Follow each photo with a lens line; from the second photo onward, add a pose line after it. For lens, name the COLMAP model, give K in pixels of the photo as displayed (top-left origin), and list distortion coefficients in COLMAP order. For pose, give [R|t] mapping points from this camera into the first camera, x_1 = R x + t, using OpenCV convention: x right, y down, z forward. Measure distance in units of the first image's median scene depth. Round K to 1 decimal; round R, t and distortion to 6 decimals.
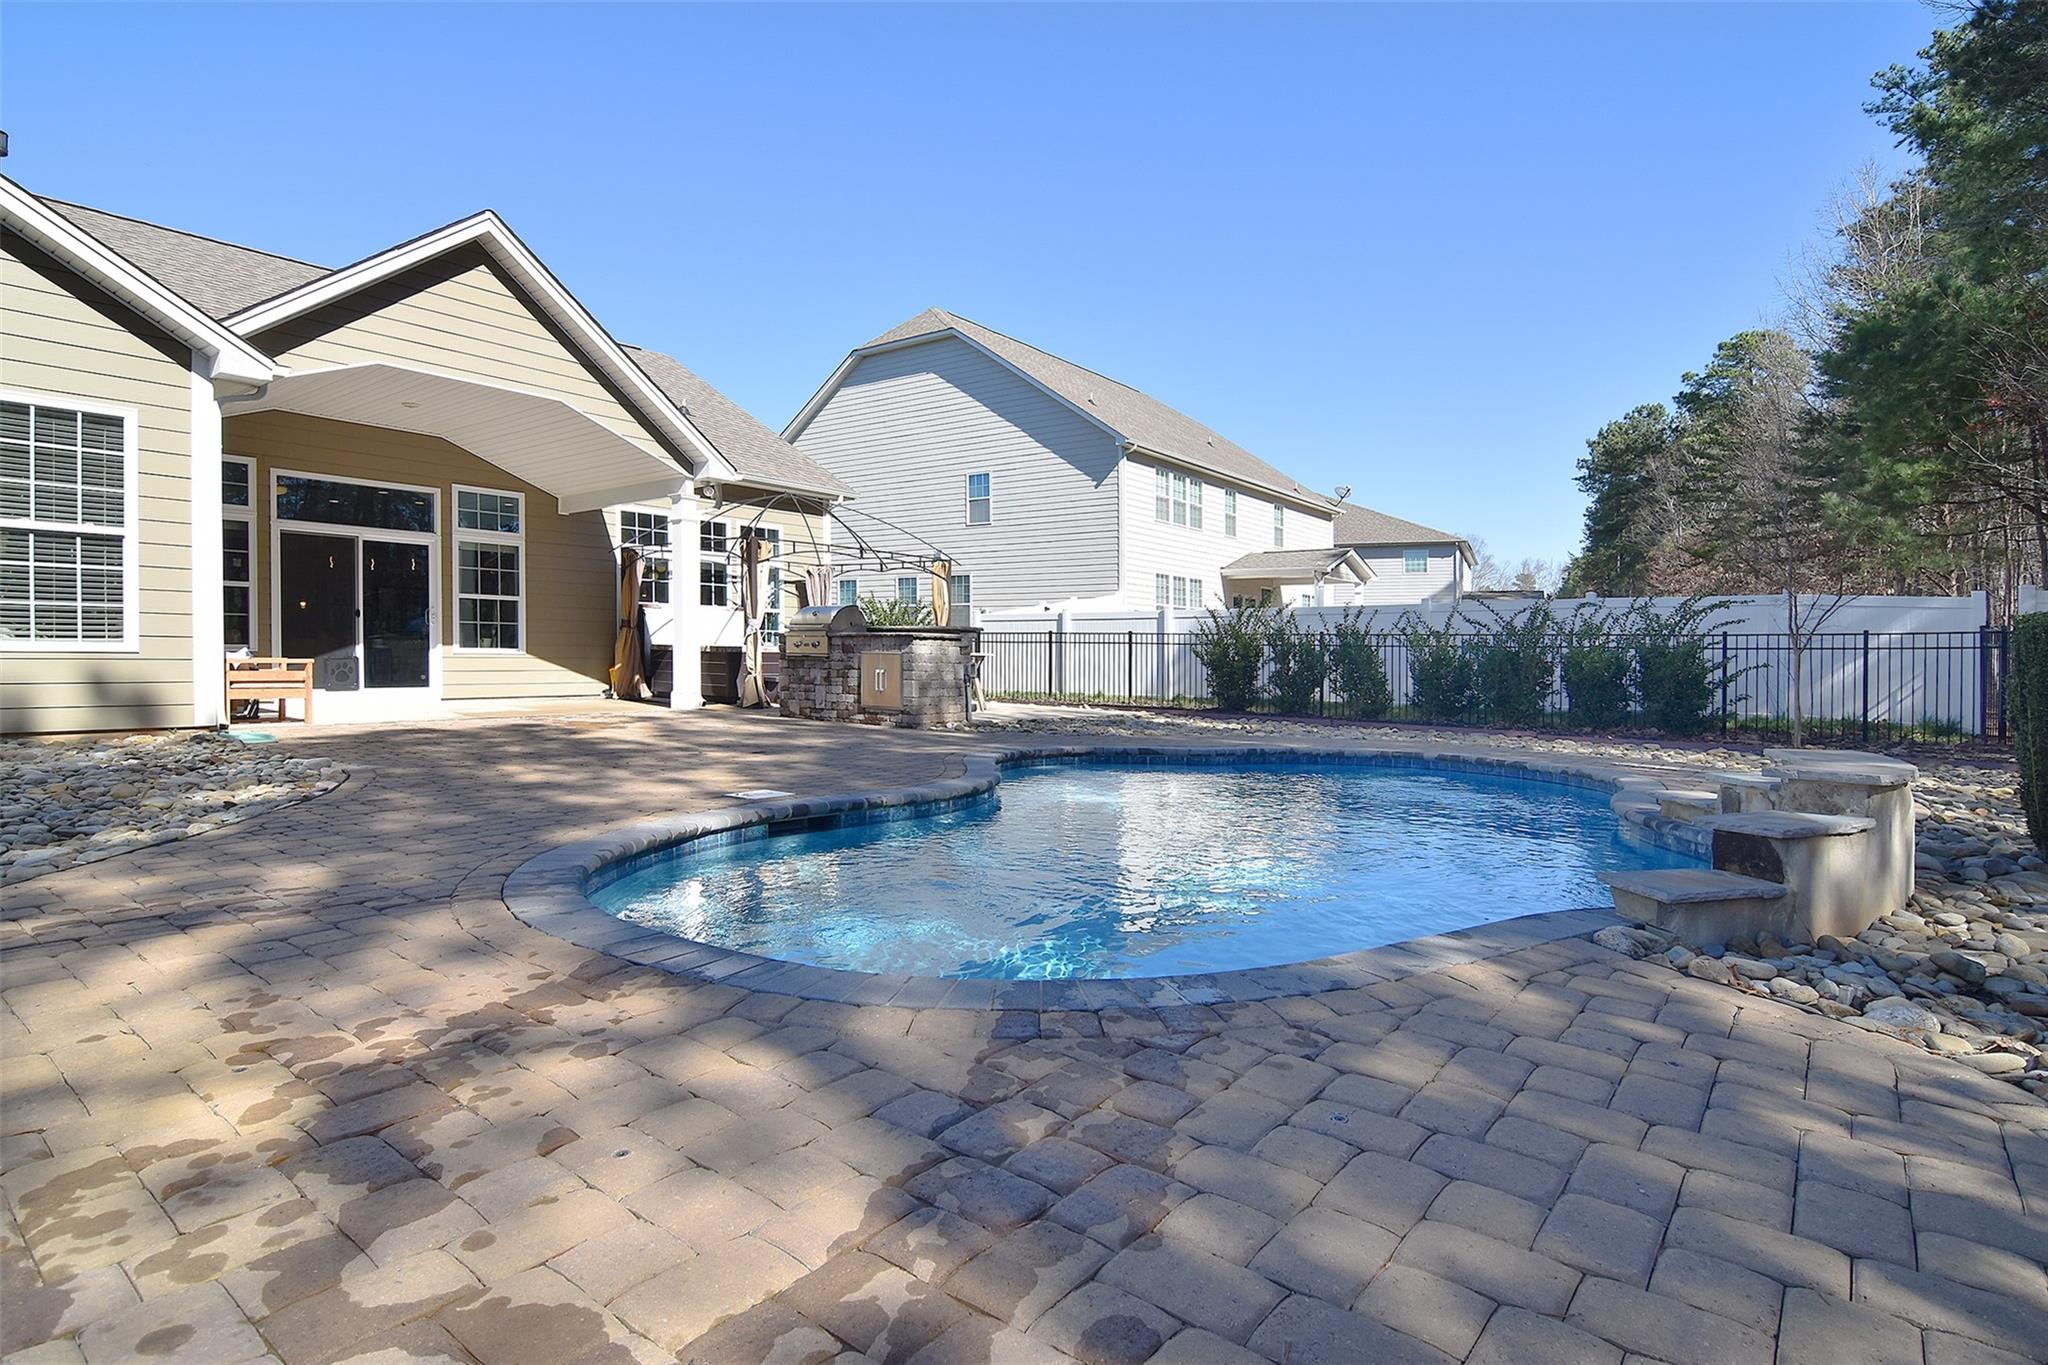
lens RADIAL K [[1054.1, 0, 1050.8], [0, 1054.1, 681.9], [0, 0, 1]] dist [-0.000789, -0.015600]
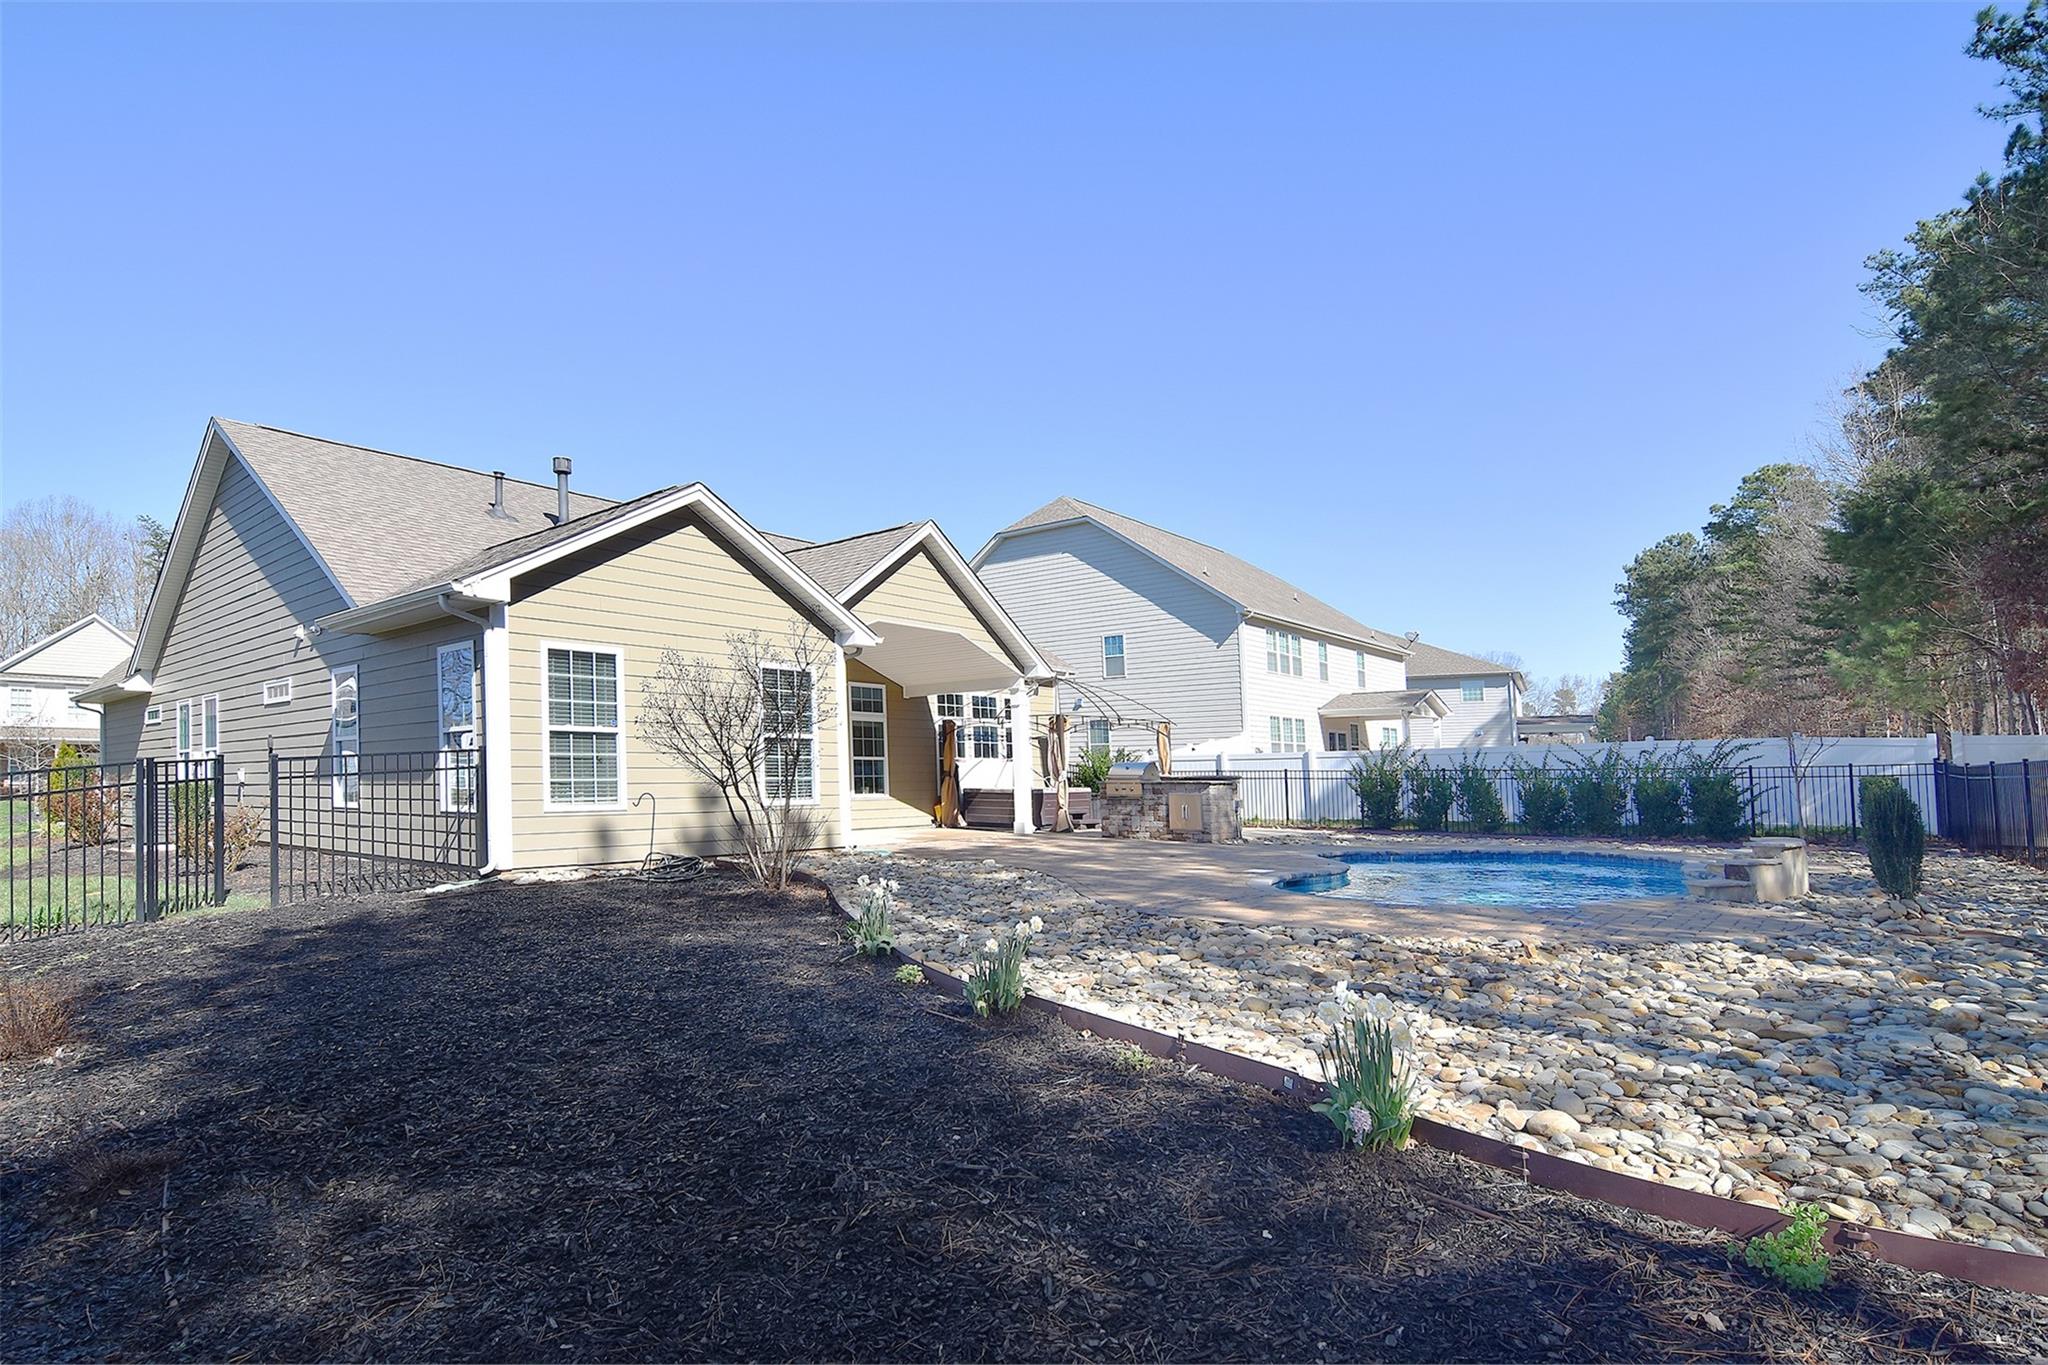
lens RADIAL K [[1054.1, 0, 1032.7], [0, 1054.1, 726.9], [0, 0, 1]] dist [-0.000789, -0.015600]
pose [[0.998783, -0.021916, -0.044192, -0.224569], [0.018534, 0.996971, -0.075537, -0.009432], [0.045714, 0.074626, 0.996163, -0.395742]]
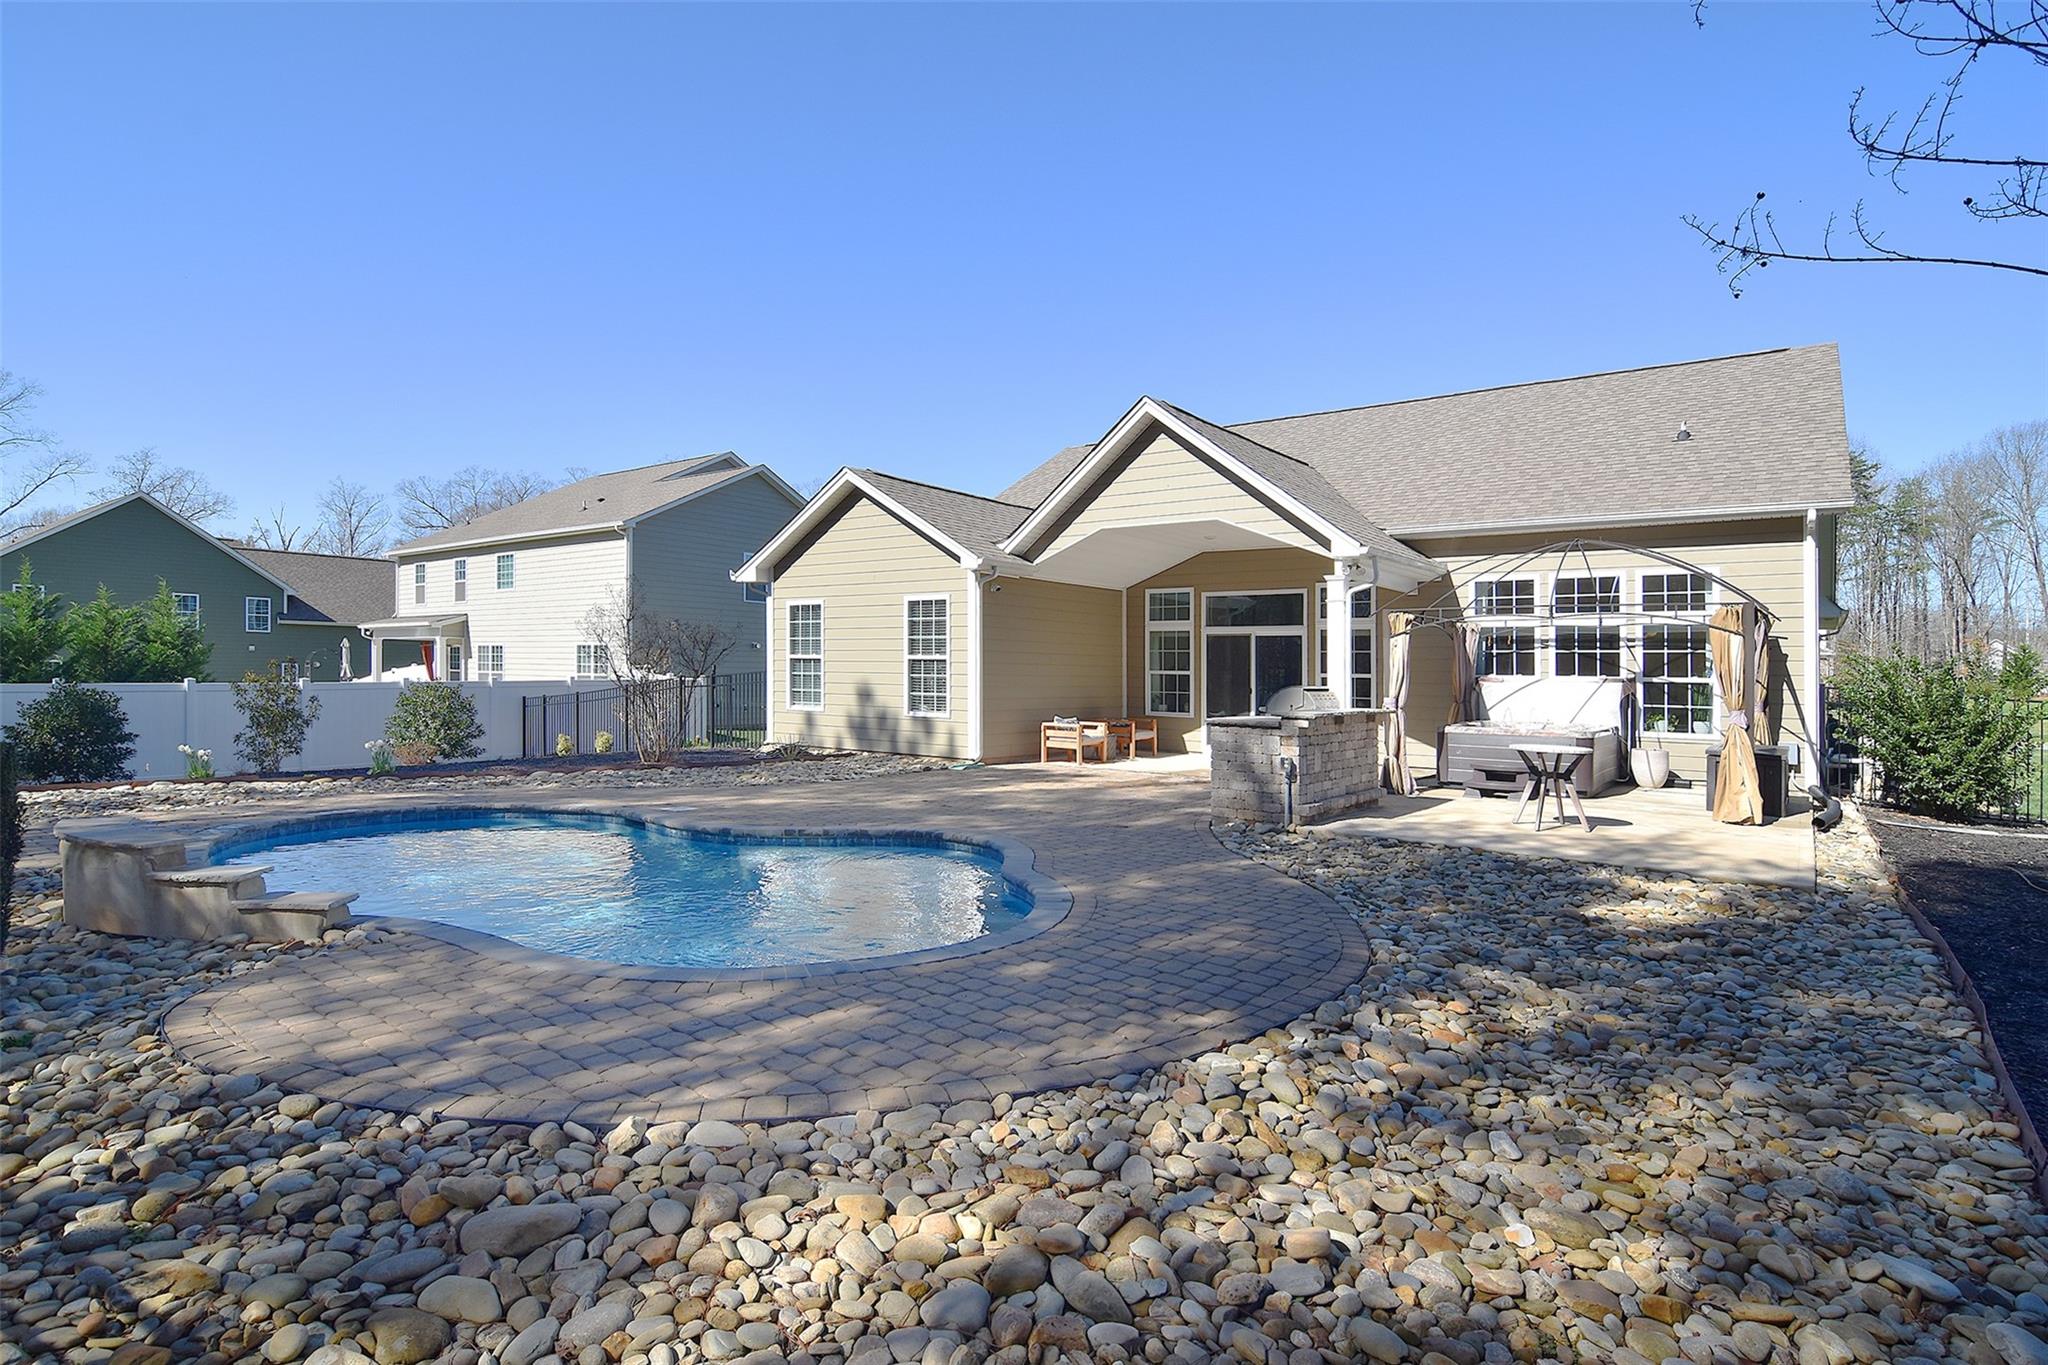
lens RADIAL K [[1054.1, 0, 1028.9], [0, 1054.1, 620.0], [0, 0, 1]] dist [-0.000789, -0.015600]
pose [[-0.008037, -0.061573, -0.998070, 0.572102], [-0.042037, 0.997241, -0.061183, -0.050906], [0.999084, 0.041464, -0.010603, 0.606235]]
